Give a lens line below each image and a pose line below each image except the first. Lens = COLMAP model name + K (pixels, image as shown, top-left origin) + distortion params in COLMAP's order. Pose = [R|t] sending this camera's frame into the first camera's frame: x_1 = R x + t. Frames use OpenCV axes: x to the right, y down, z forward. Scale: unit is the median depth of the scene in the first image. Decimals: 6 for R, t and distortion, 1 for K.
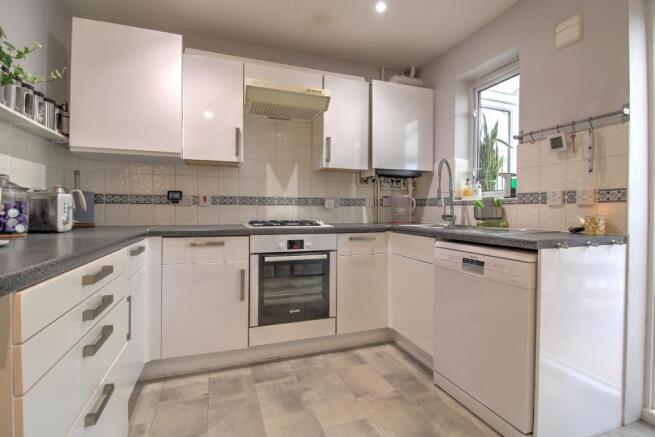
lens RADIAL K [[317.8, 0, 331.0], [0, 317.8, 212.4], [0, 0, 1]] dist [-0.003226, -0.005610]
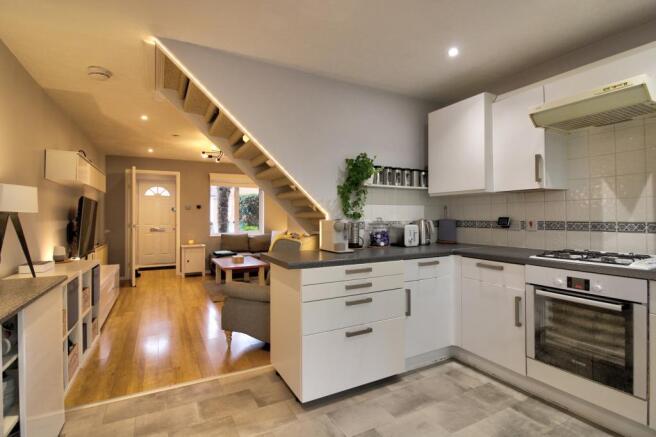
lens RADIAL K [[318.3, 0, 332.1], [0, 318.3, 214.8], [0, 0, 1]] dist [-0.003226, -0.005610]
pose [[0.147136, -0.010982, -0.989055, 0.619757], [0.000742, 0.999939, -0.010992, -0.071387], [0.989116, 0.000884, 0.147136, 0.233267]]
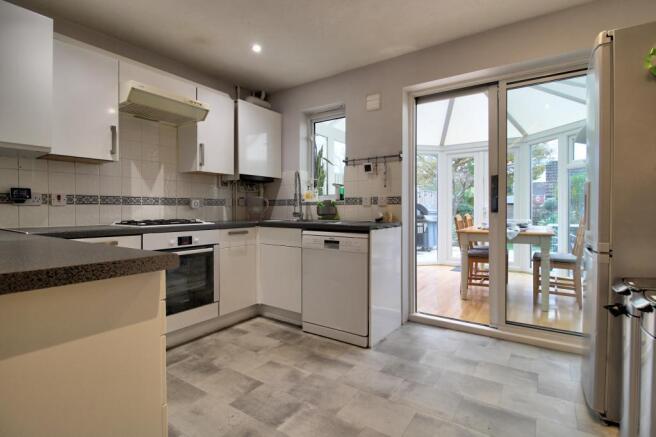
lens RADIAL K [[318.3, 0, 329.1], [0, 318.3, 214.5], [0, 0, 1]] dist [-0.003226, -0.005610]
pose [[0.812560, -0.015708, 0.582666, -0.345442], [0.009923, 0.999865, 0.013117, 0.000395], [-0.582794, -0.004877, 0.812606, -0.192204]]
